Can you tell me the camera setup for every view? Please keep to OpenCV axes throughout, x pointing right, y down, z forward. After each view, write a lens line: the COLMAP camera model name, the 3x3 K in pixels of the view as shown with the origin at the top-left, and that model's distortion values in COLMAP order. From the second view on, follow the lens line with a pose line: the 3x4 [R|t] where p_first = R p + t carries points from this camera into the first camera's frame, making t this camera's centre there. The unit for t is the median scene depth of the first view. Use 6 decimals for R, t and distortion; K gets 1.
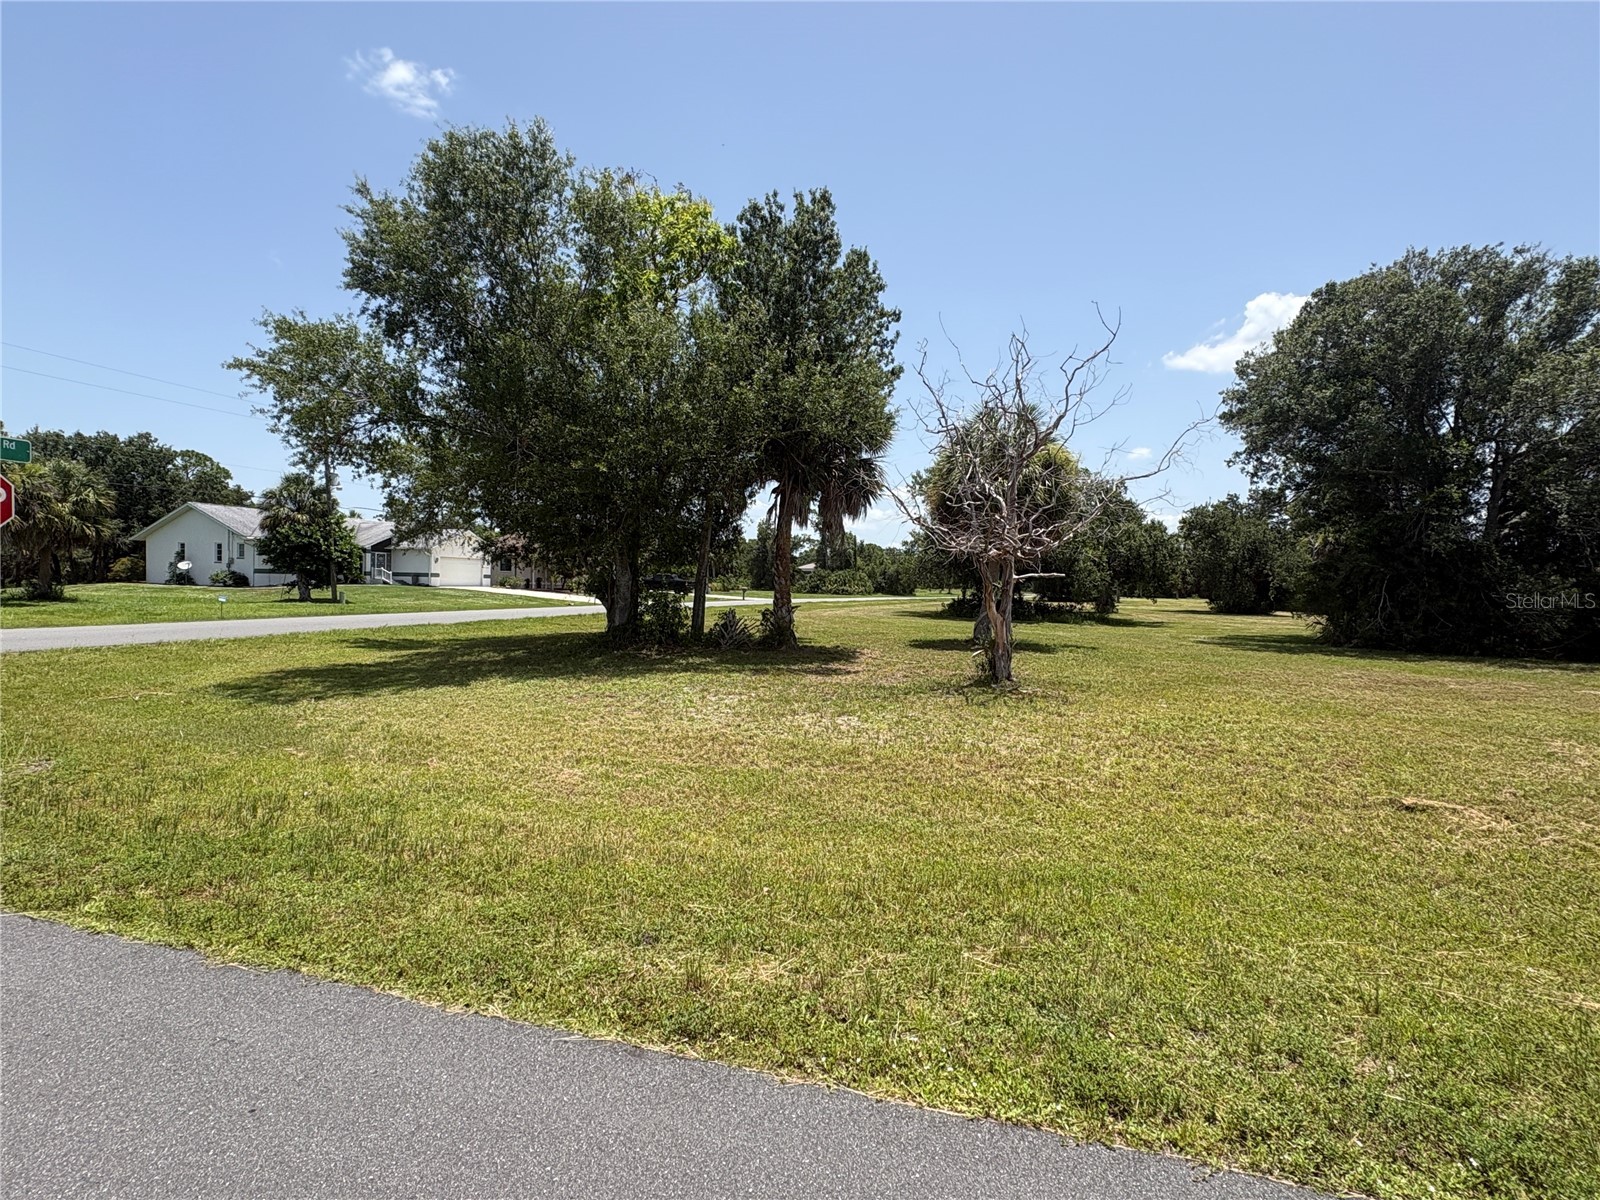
lens RADIAL K [[789.3, 0, 800.0], [0, 789.3, 600.0], [0, 0, 1]] dist [-0.001456, -0.000274]
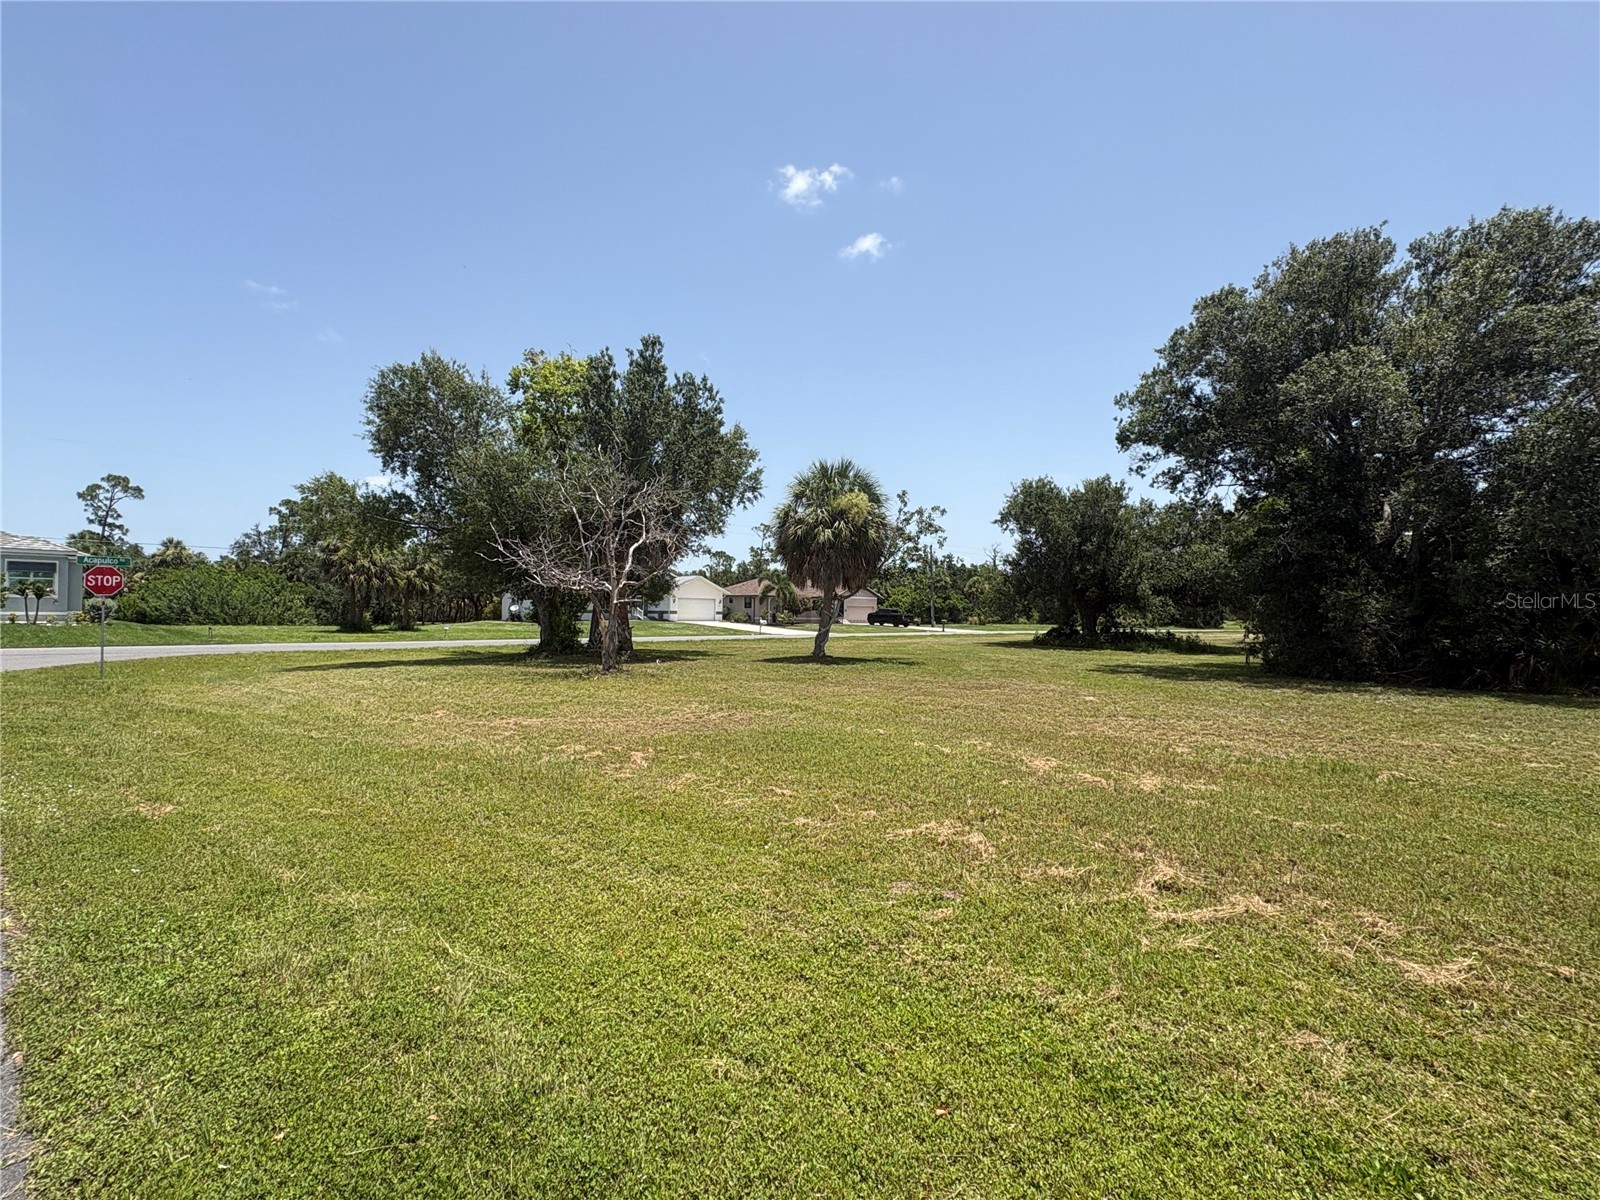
lens RADIAL K [[789.3, 0, 800.0], [0, 789.3, 600.0], [0, 0, 1]] dist [-0.001456, -0.000274]
pose [[0.882540, -0.021191, -0.469759, 0.325030], [-0.000251, 0.998963, -0.045535, 0.006927], [0.470237, 0.040304, 0.881619, -0.037198]]
